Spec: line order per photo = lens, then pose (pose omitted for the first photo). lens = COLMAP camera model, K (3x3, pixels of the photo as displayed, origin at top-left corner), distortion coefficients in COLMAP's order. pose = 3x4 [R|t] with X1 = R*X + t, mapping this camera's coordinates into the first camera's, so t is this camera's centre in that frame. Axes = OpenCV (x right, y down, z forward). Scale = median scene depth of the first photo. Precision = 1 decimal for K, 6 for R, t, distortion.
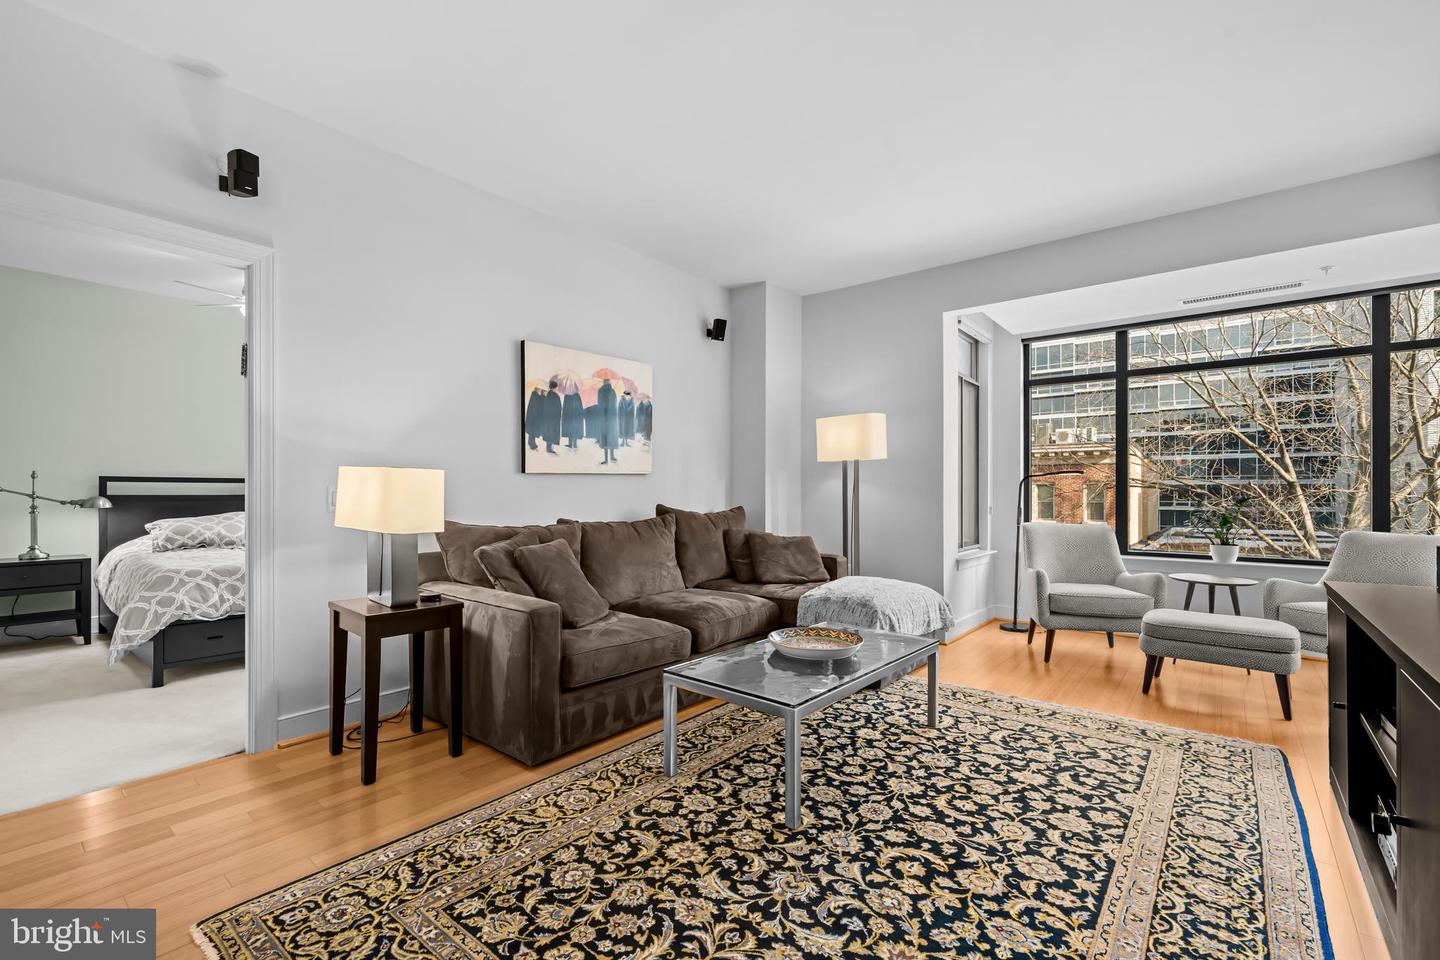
lens RADIAL K [[619.1, 0, 714.7], [0, 619.1, 503.9], [0, 0, 1]] dist [-0.001142, 0.000291]
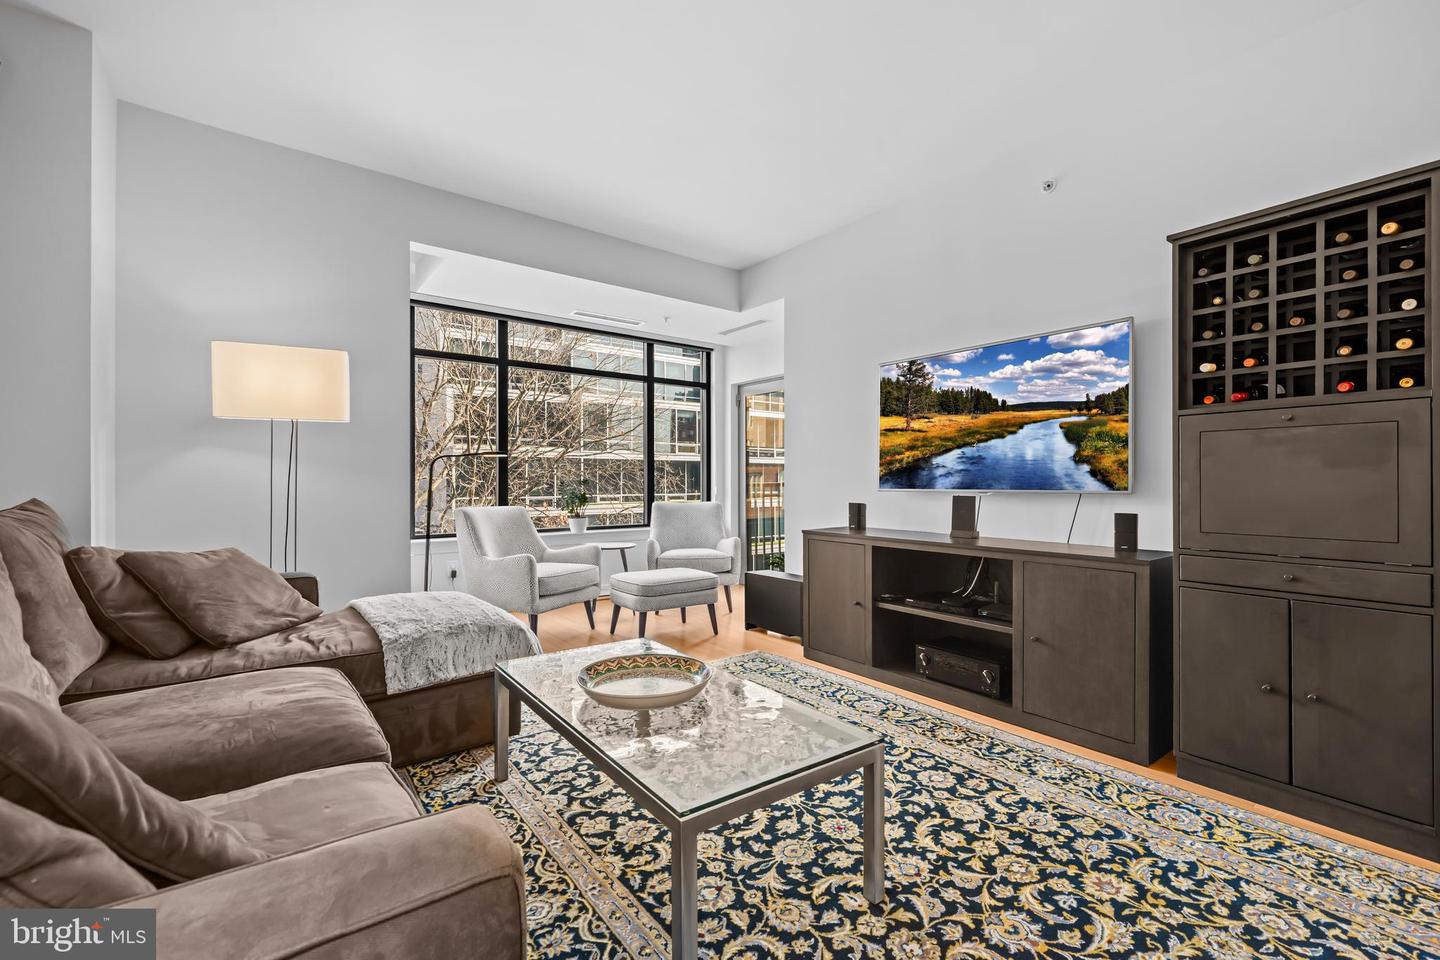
lens RADIAL K [[619.1, 0, 716.6], [0, 619.1, 480.4], [0, 0, 1]] dist [-0.001142, 0.000291]
pose [[0.232528, -0.000982, 0.972589, -0.572365], [0.020981, 0.999772, -0.004007, 0.006265], [-0.972363, 0.021337, 0.232496, 0.872766]]
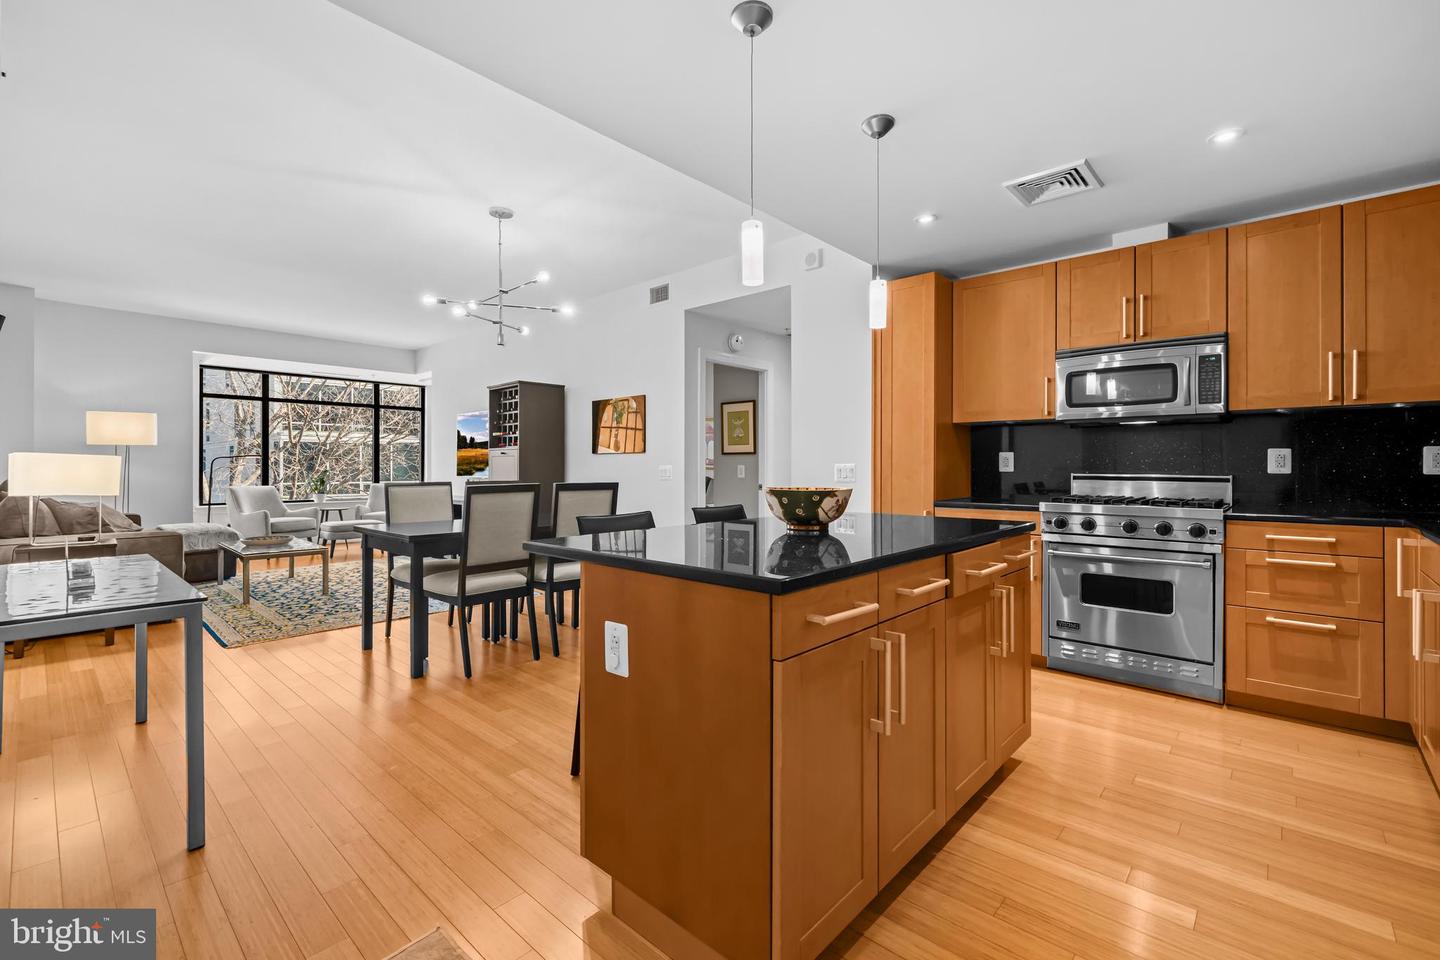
lens RADIAL K [[625.8, 0, 710.9], [0, 625.8, 466.2], [0, 0, 1]] dist [0.002709, -0.000704]
pose [[0.055005, -0.001329, 0.998485, -2.150363], [0.018952, 0.999820, 0.000286, 0.003268], [-0.998306, 0.018908, 0.055020, -0.703520]]
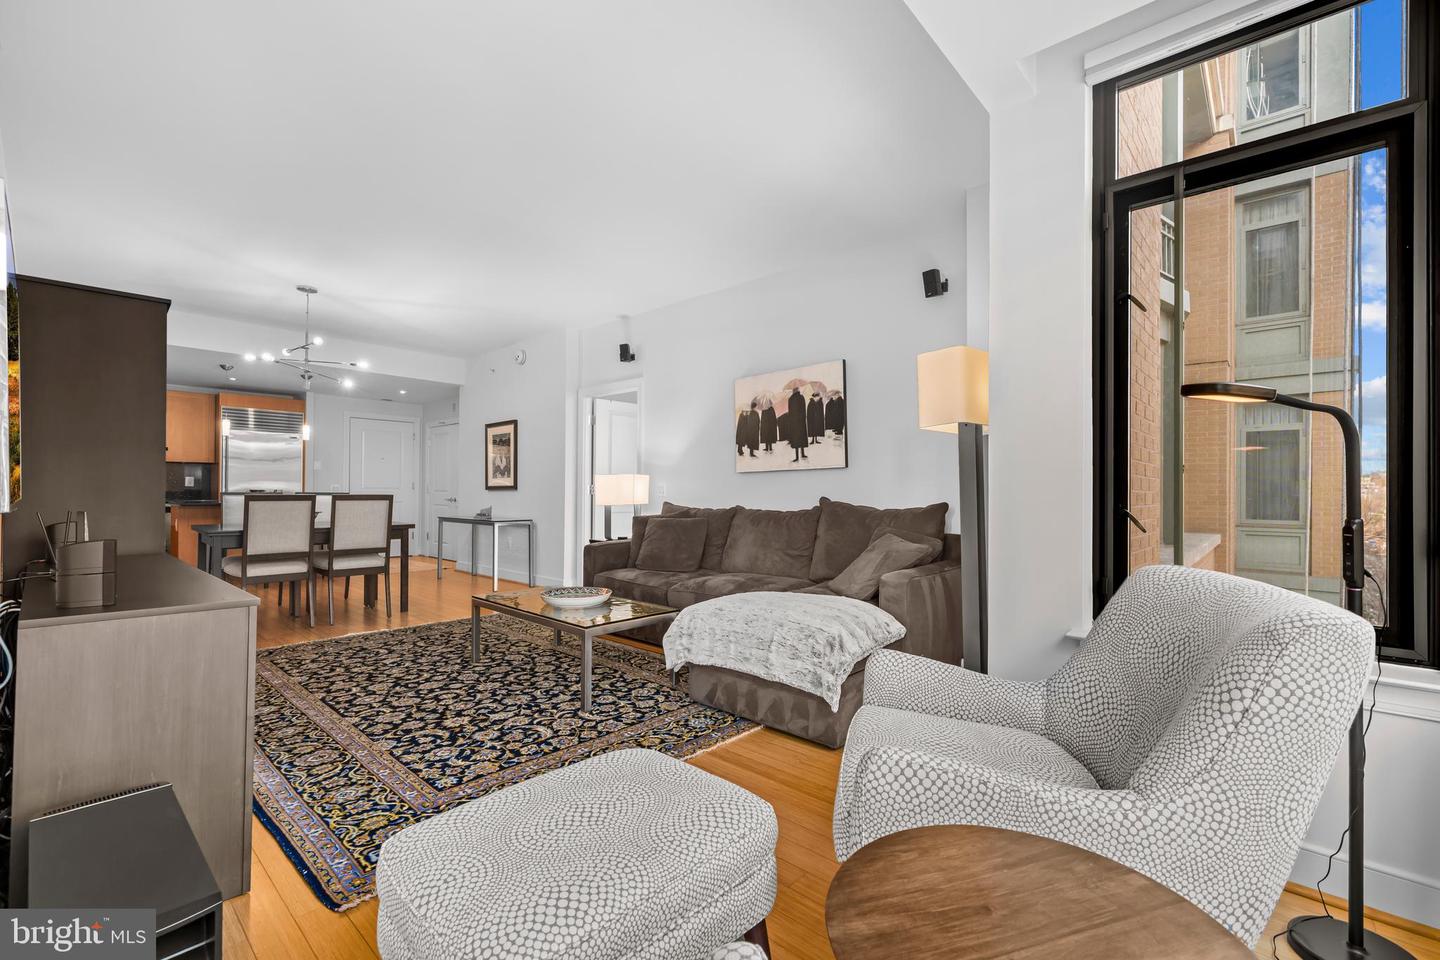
lens RADIAL K [[625.8, 0, 729.8], [0, 625.8, 493.7], [0, 0, 1]] dist [0.002709, -0.000704]
pose [[-0.044430, -0.000491, -0.999012, 1.712681], [-0.025210, 0.999682, 0.000630, -0.003130], [0.998694, 0.025213, -0.044428, 1.596501]]
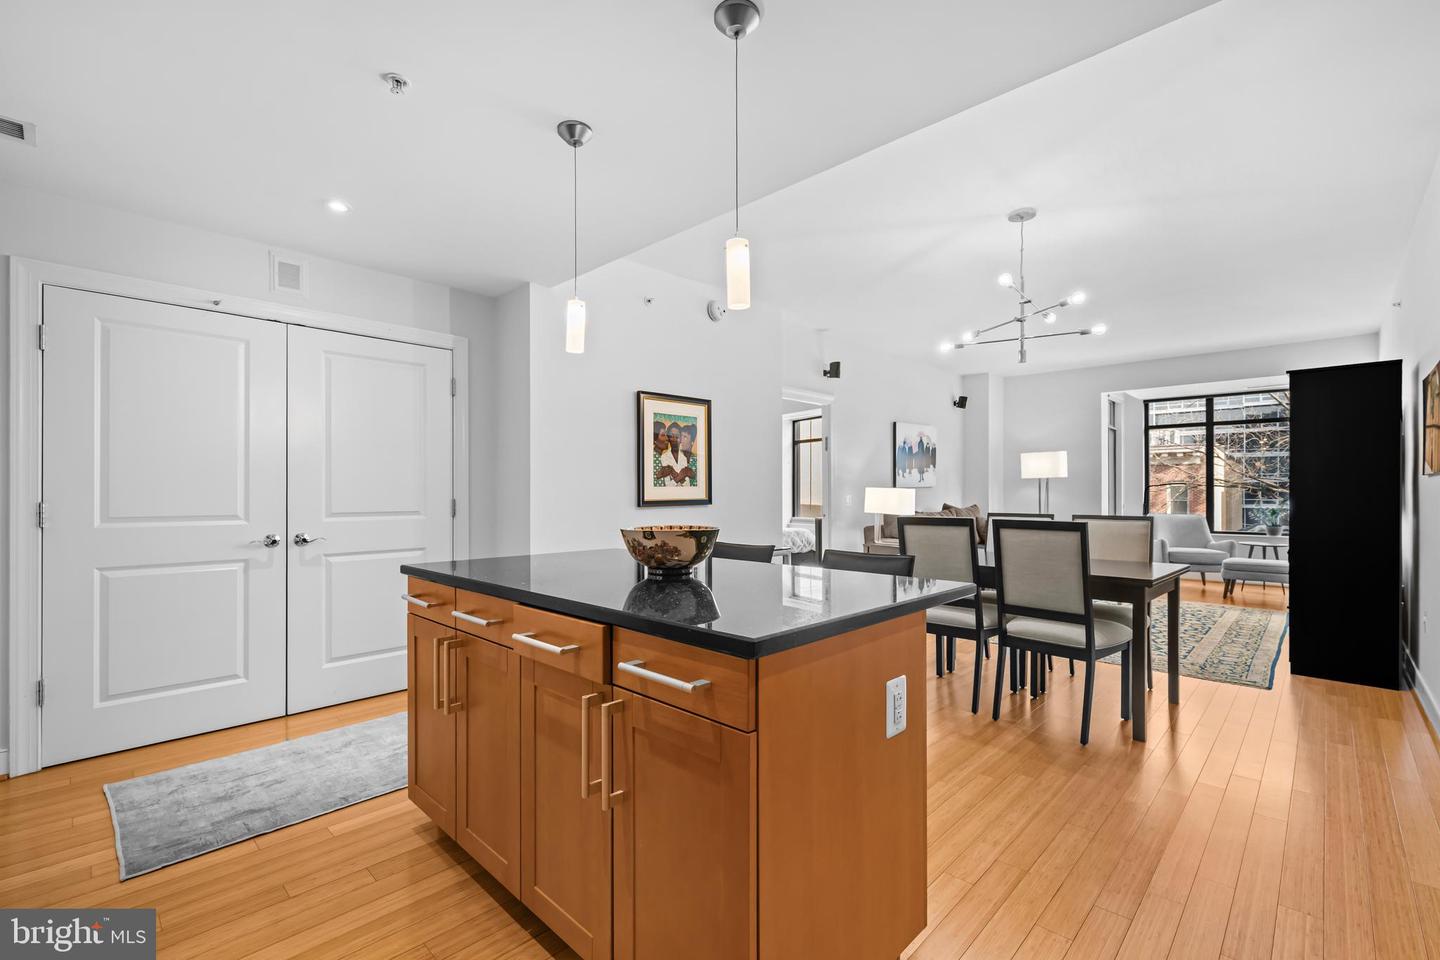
lens RADIAL K [[625.8, 0, 721.2], [0, 625.8, 500.3], [0, 0, 1]] dist [0.002709, -0.000704]
pose [[0.997200, -0.004464, -0.074643, -1.096547], [0.003929, 0.999966, -0.007315, 0.005293], [0.074673, 0.007002, 0.997183, -1.619139]]
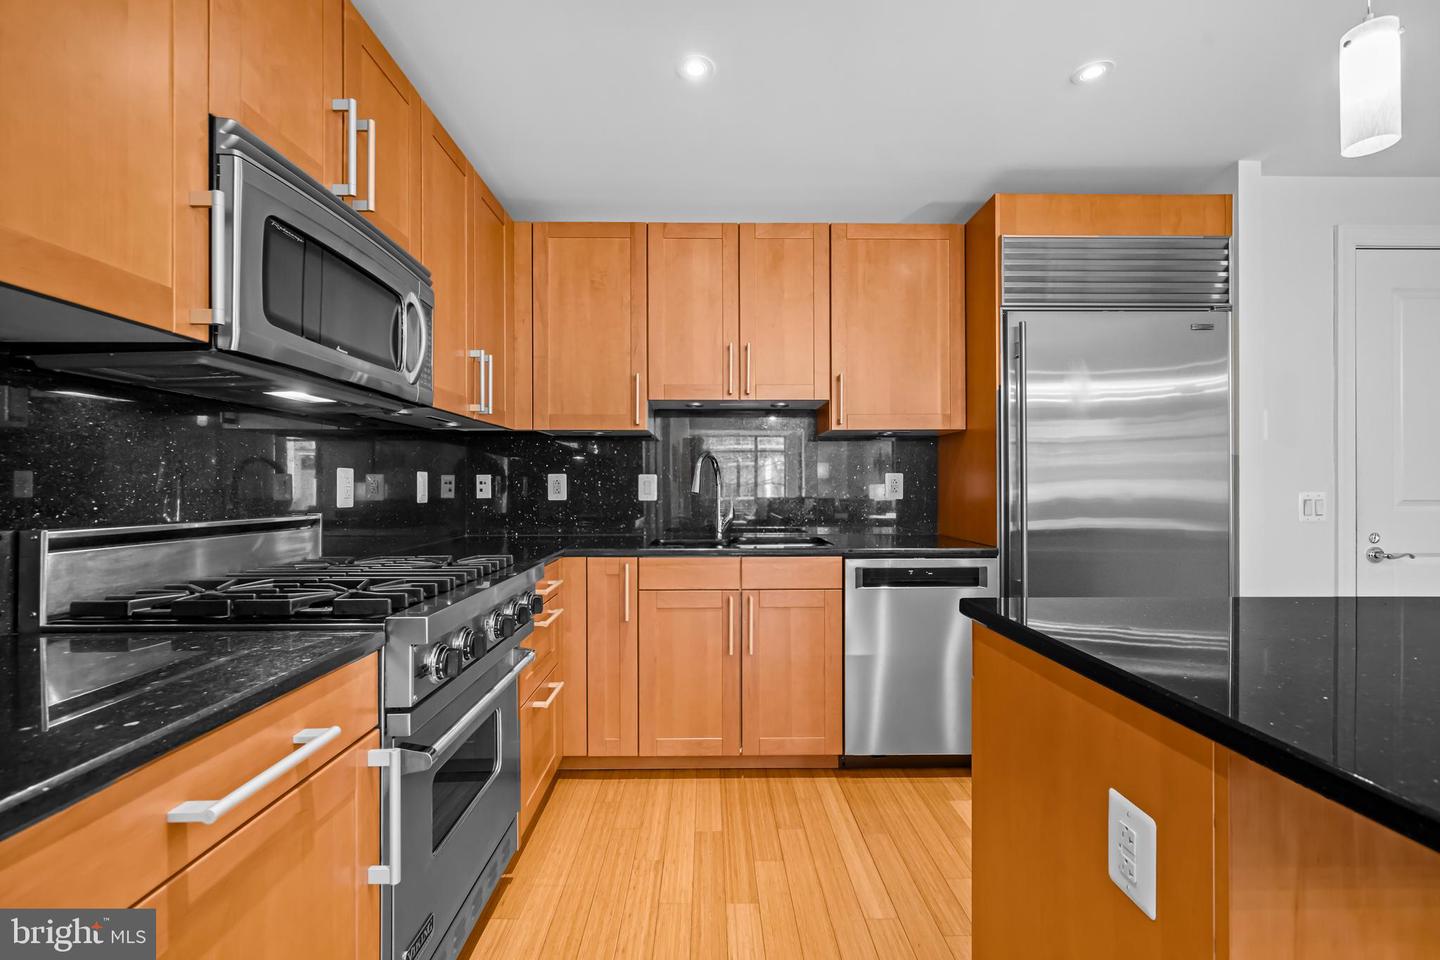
lens RADIAL K [[619.1, 0, 719.5], [0, 619.1, 481.2], [0, 0, 1]] dist [-0.001142, 0.000291]
pose [[-0.755499, -0.003695, -0.655140, -0.560786], [-0.010556, 0.999923, 0.006534, -0.004529], [0.655065, 0.011853, -0.755479, -0.883812]]
